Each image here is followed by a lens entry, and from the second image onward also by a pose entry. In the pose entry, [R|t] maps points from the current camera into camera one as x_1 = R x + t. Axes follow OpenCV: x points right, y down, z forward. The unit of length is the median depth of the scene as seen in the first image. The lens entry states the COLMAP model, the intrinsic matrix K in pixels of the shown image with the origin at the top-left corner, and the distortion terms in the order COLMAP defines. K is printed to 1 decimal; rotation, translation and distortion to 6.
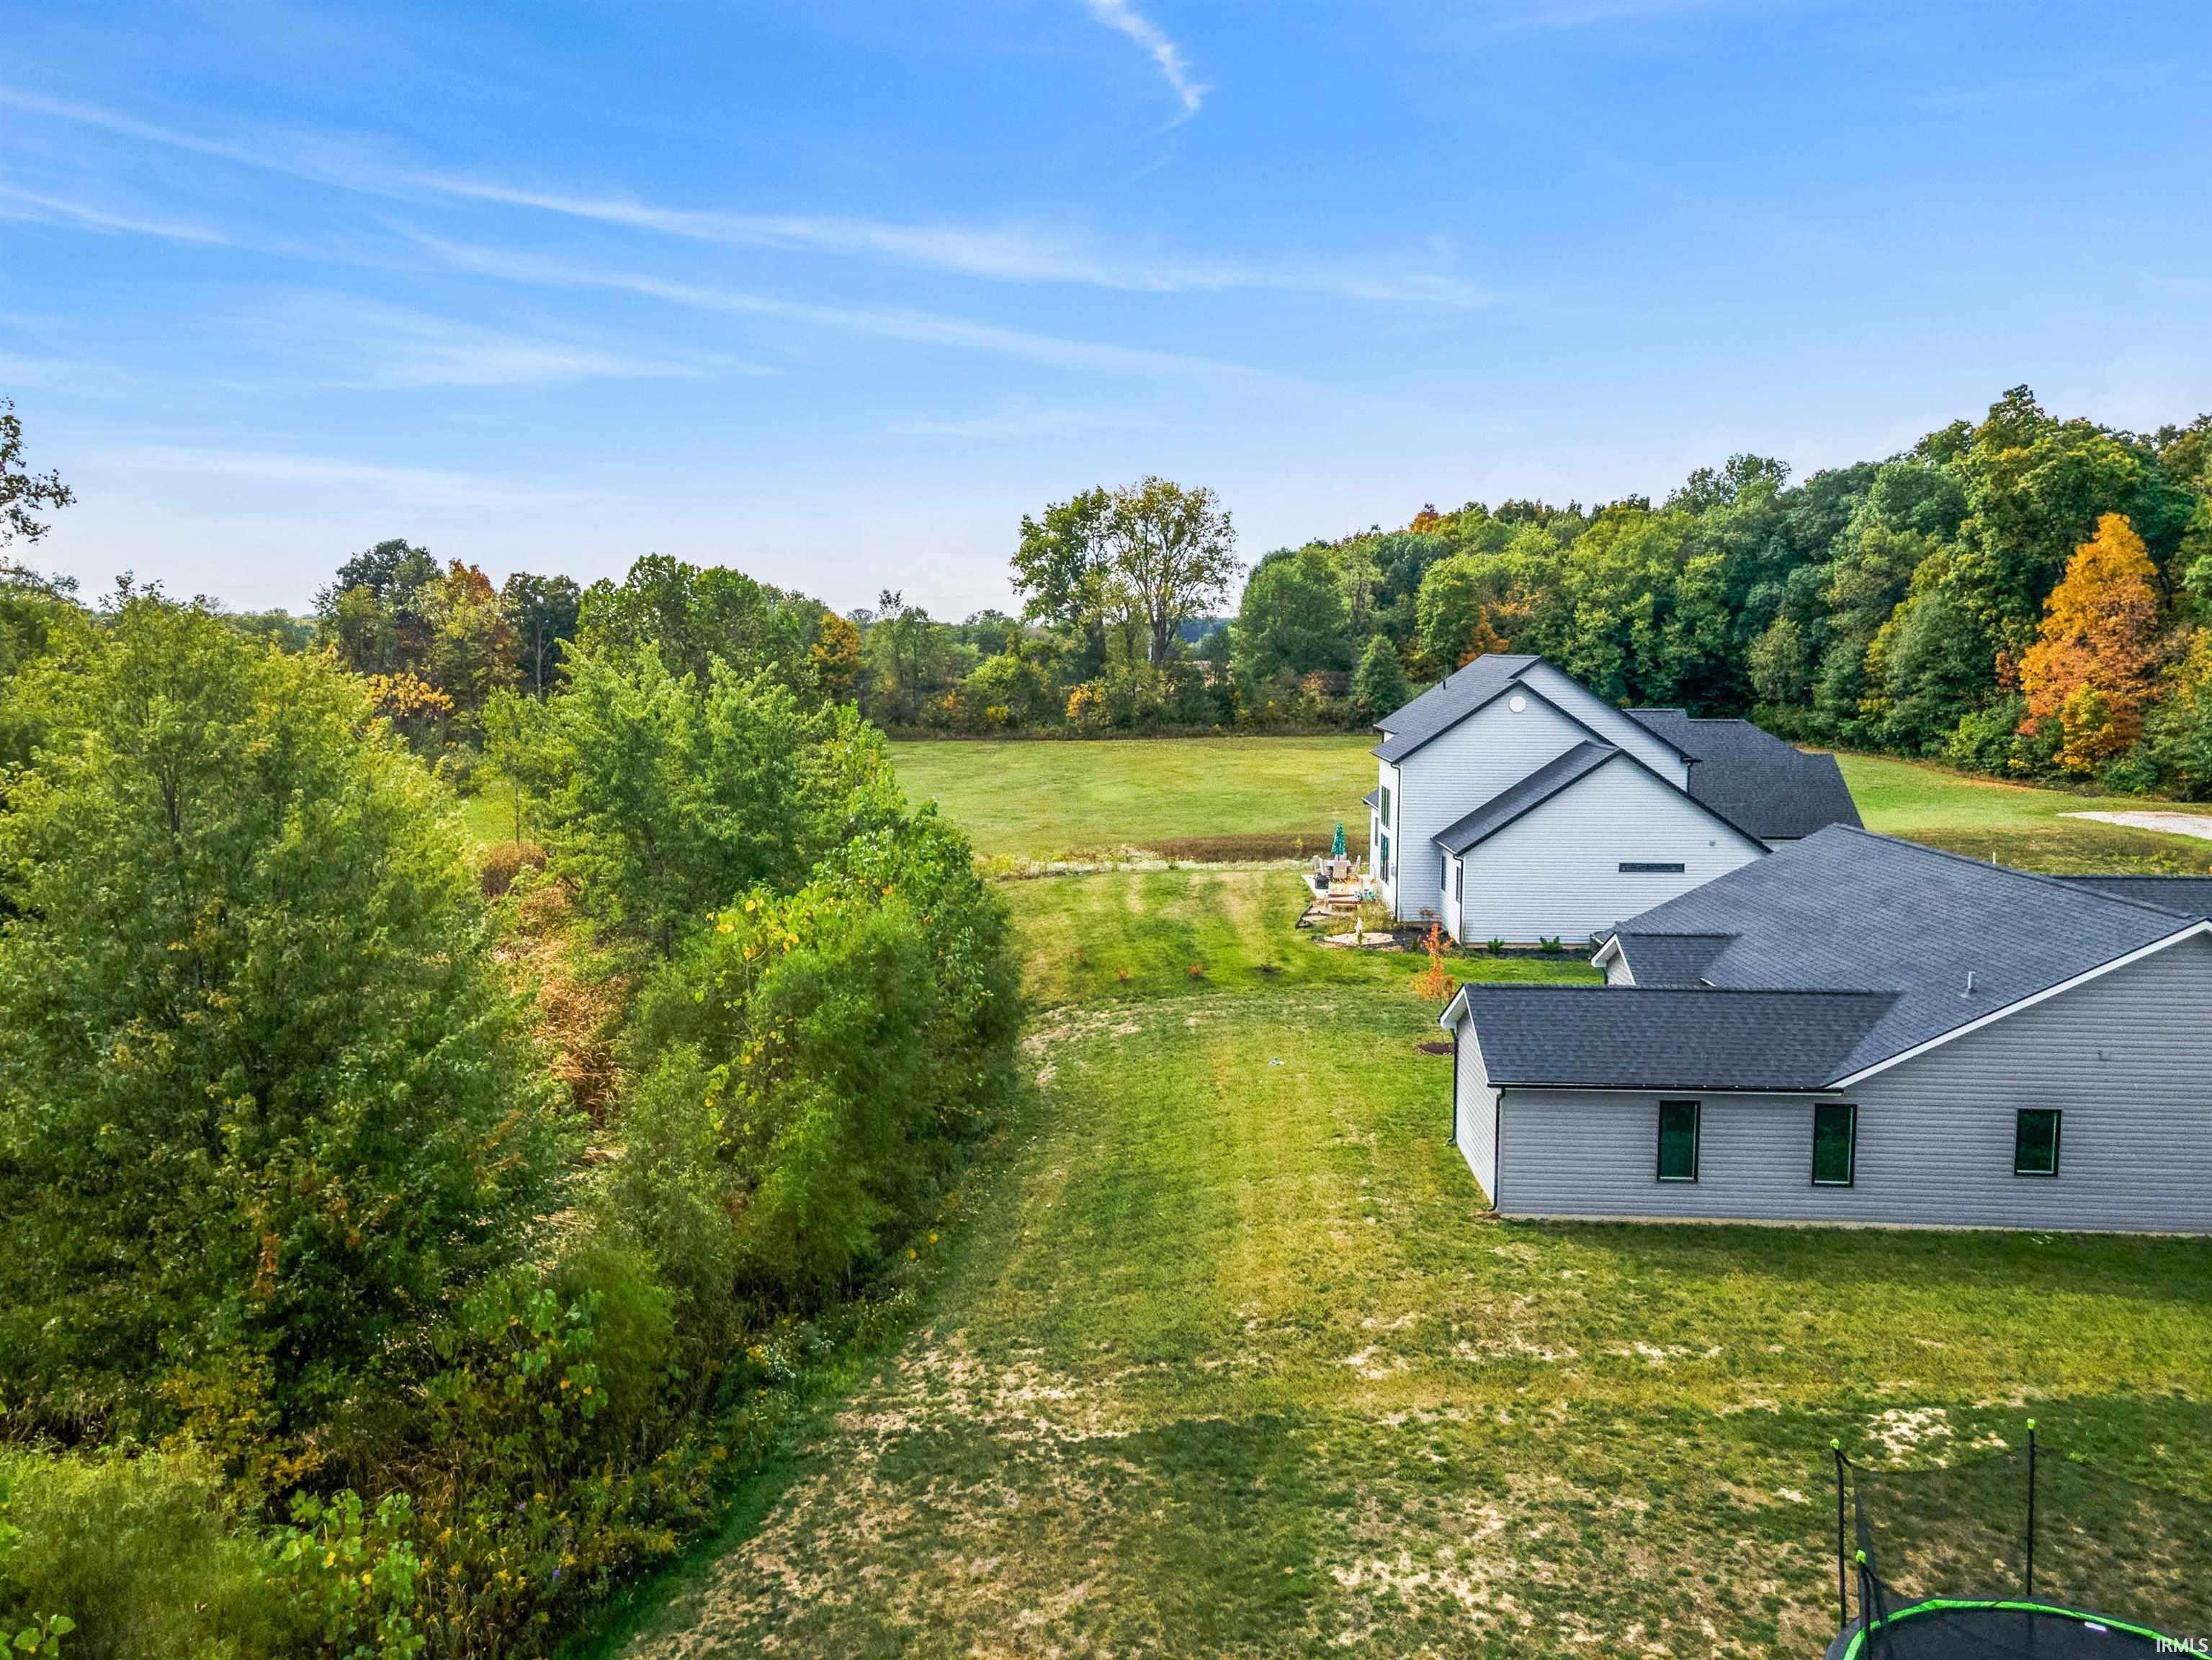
lens RADIAL K [[1611.3, 0, 1114.4], [0, 1611.3, 839.5], [0, 0, 1]] dist [0.054598, 0.028193]
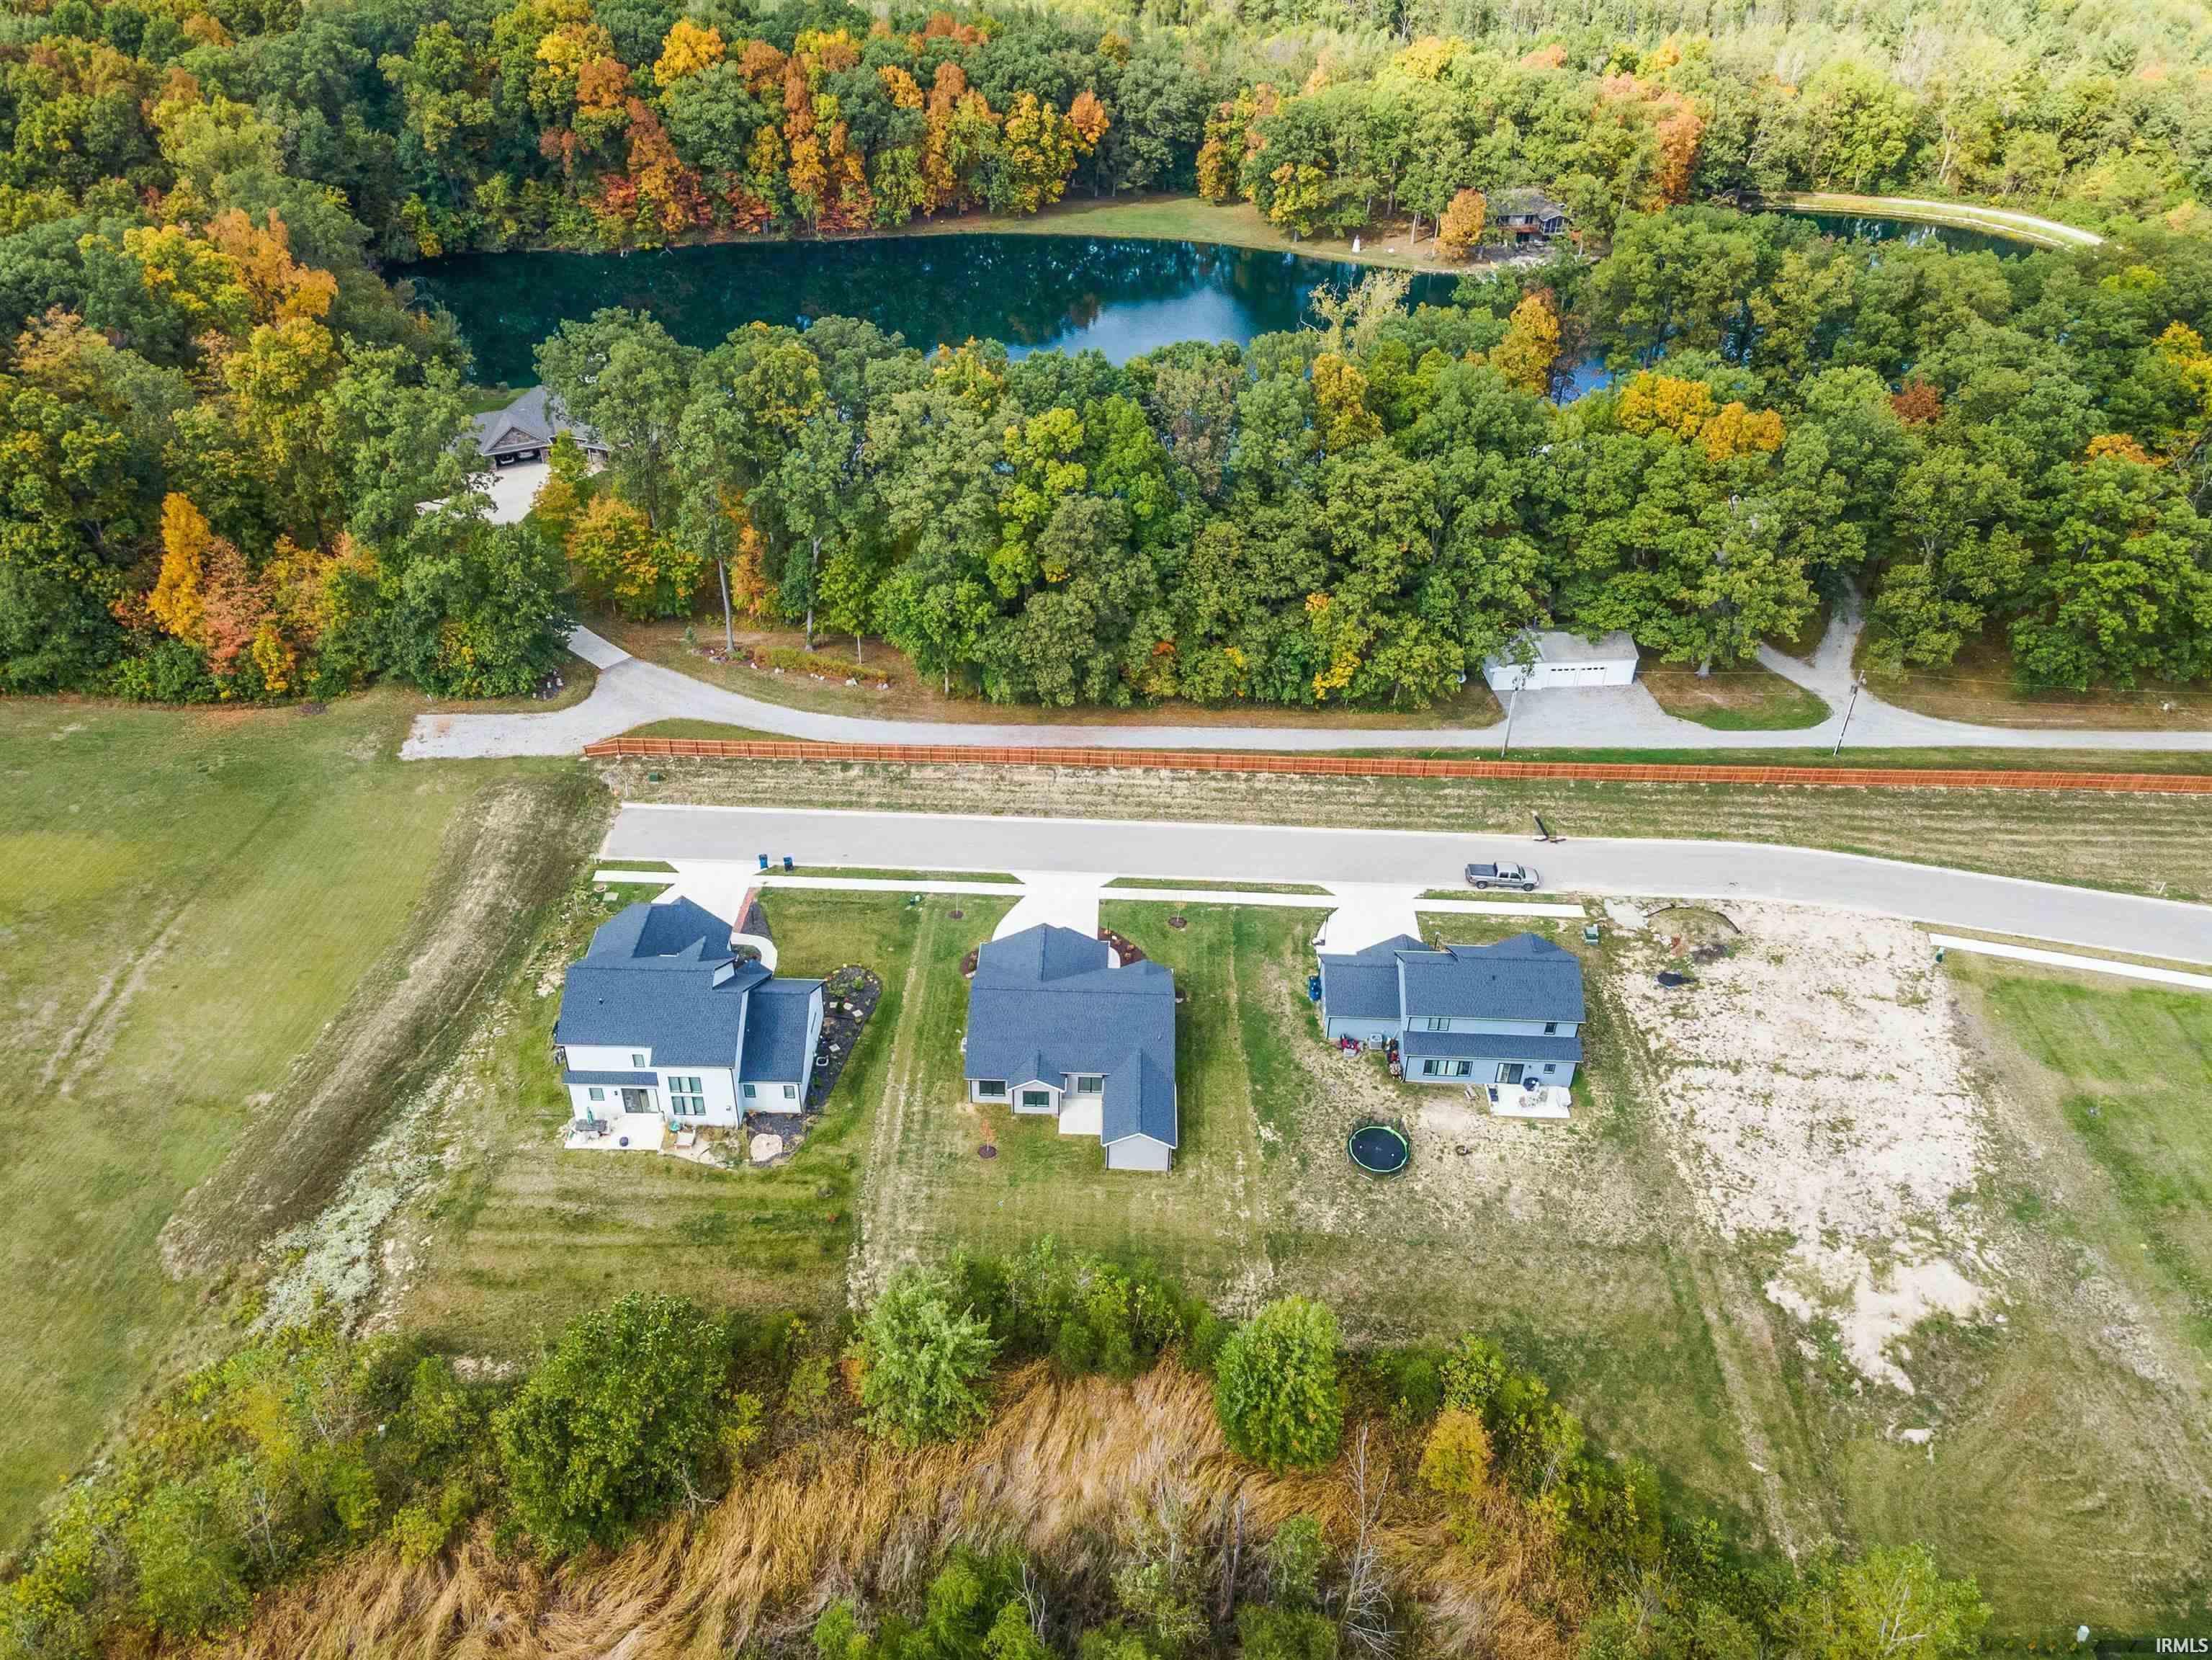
lens RADIAL K [[1611.3, 0, 1107.1], [0, 1611.3, 836.6], [0, 0, 1]] dist [0.054598, 0.028193]
pose [[-0.000115, -0.593472, 0.804854, -0.573877], [0.101221, 0.800714, 0.590434, -0.647967], [-0.994864, 0.081536, 0.059980, 0.214231]]
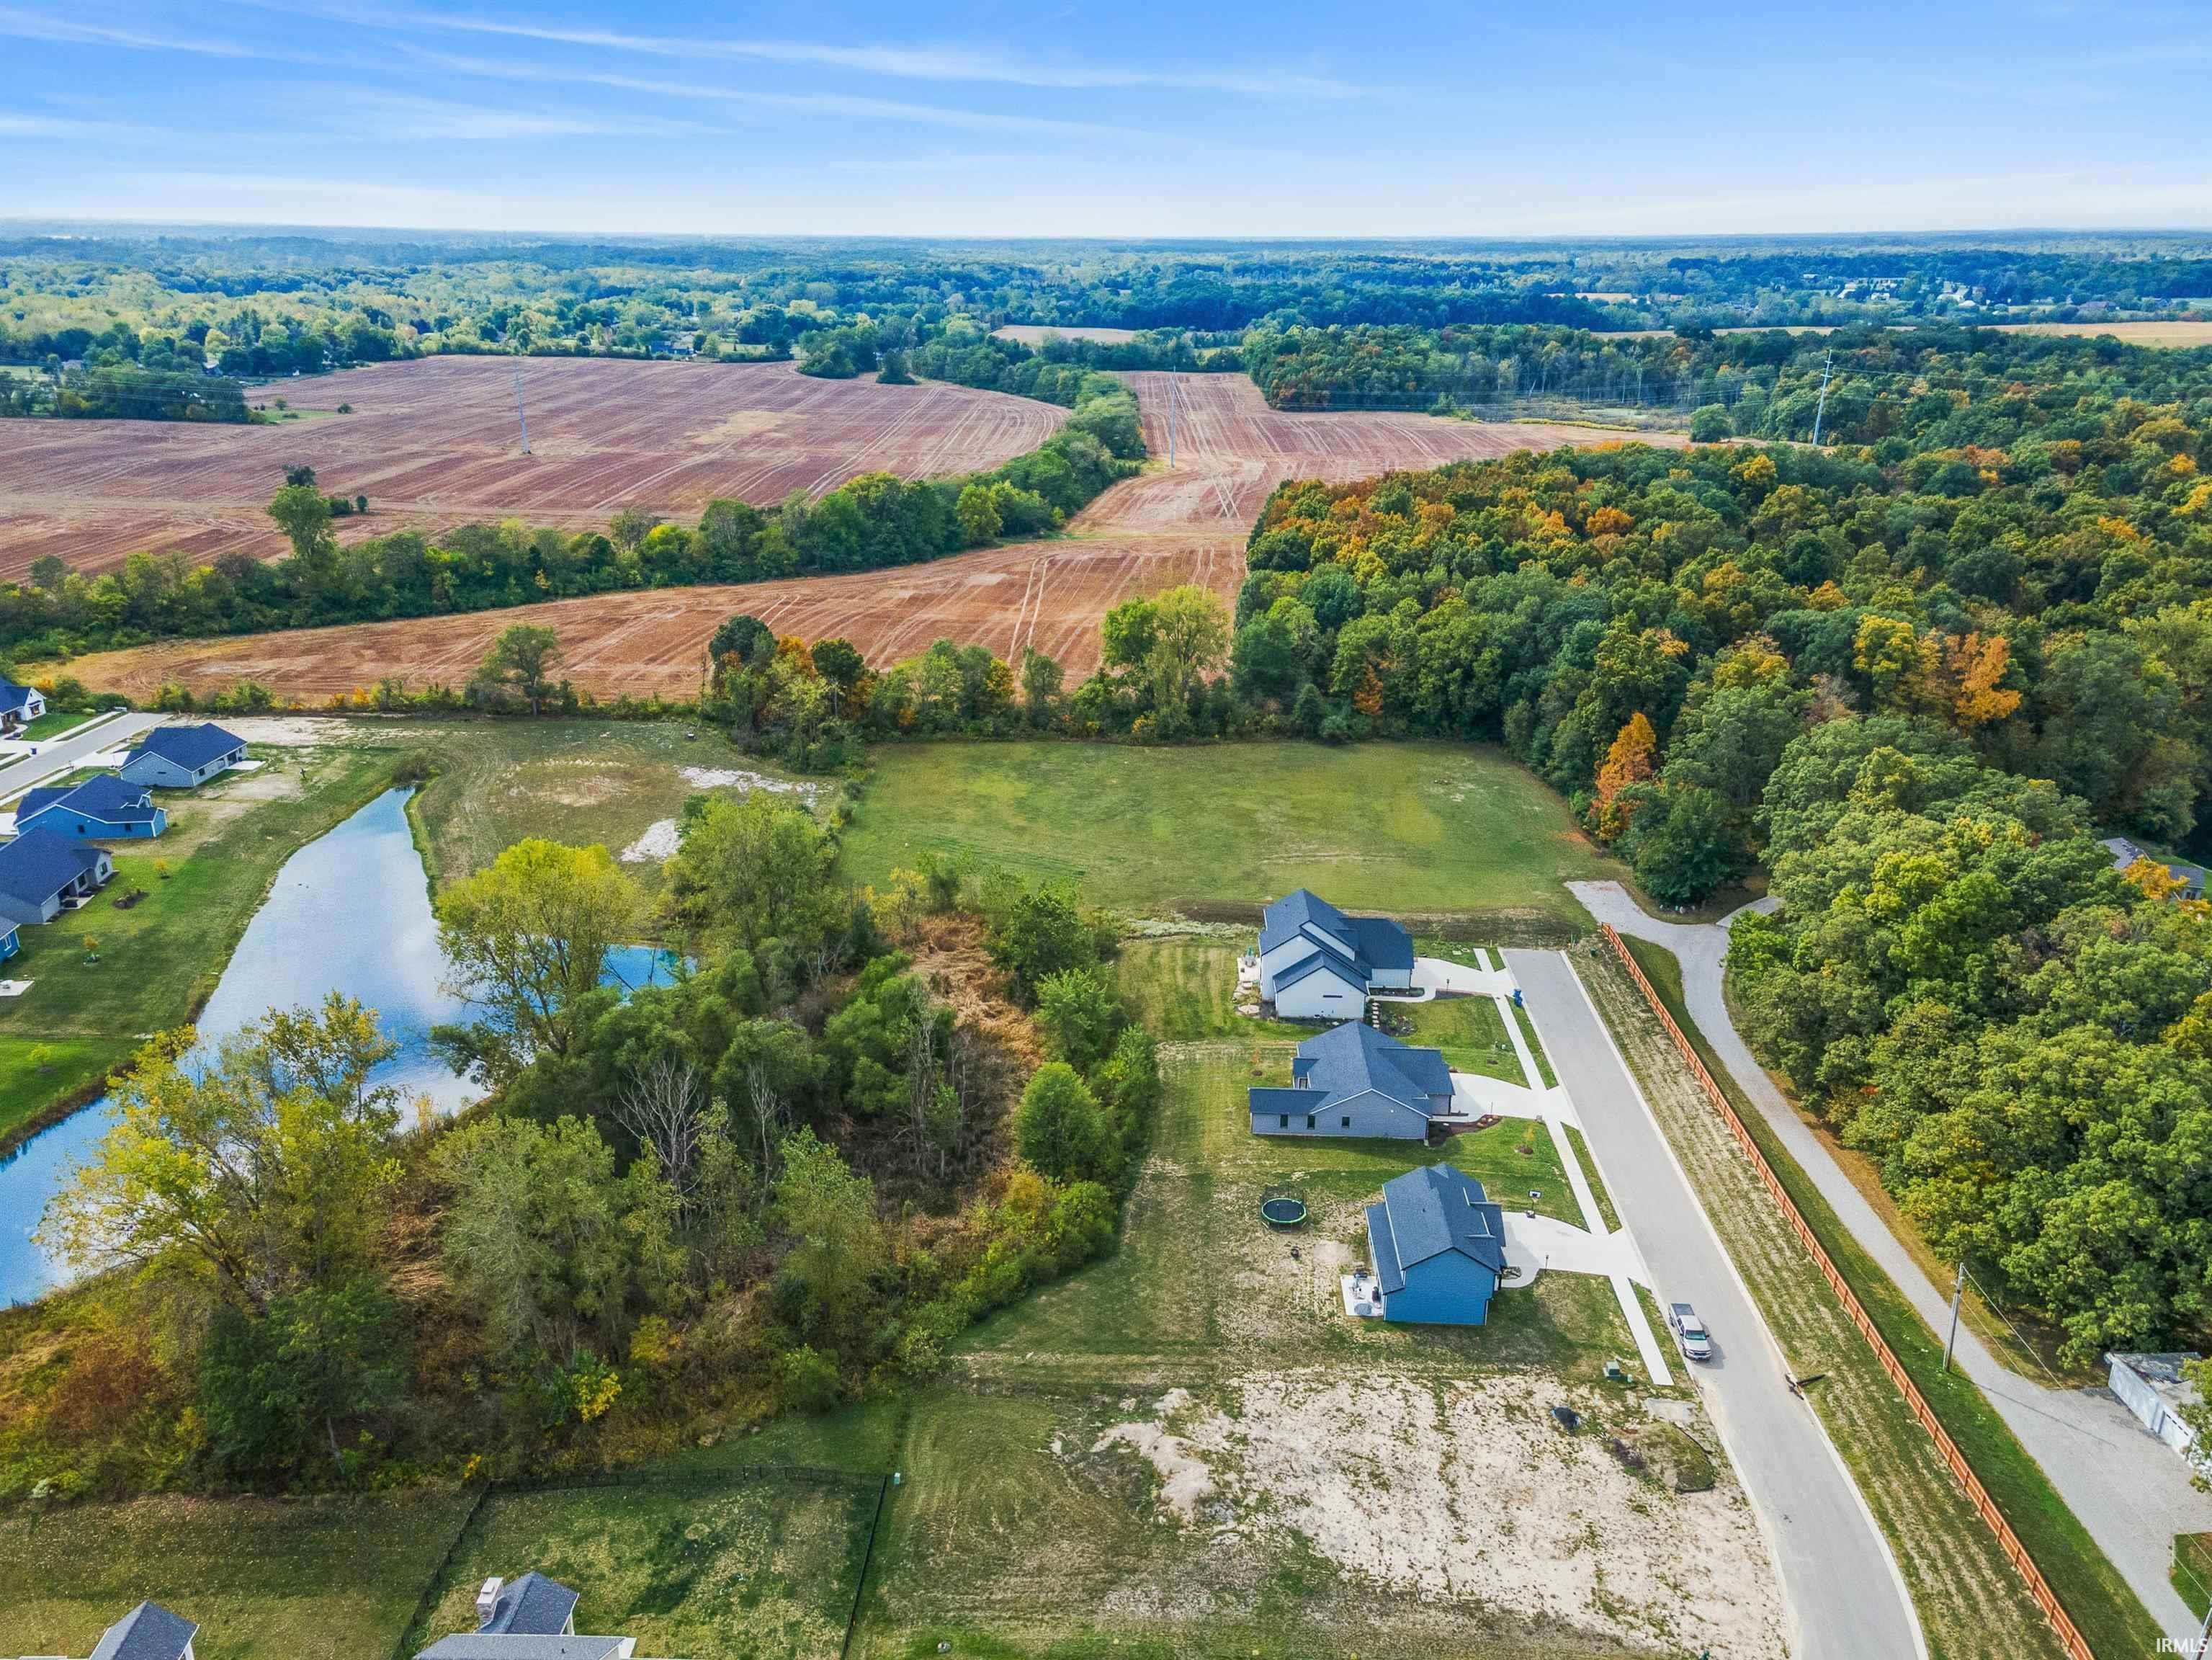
lens RADIAL K [[1611.3, 0, 1111.5], [0, 1611.3, 829.3], [0, 0, 1]] dist [0.054598, 0.028193]
pose [[0.999934, 0.009290, -0.006796, -0.053361], [-0.007503, 0.973798, 0.227292, -0.505547], [0.008729, -0.227226, 0.973803, -1.031252]]
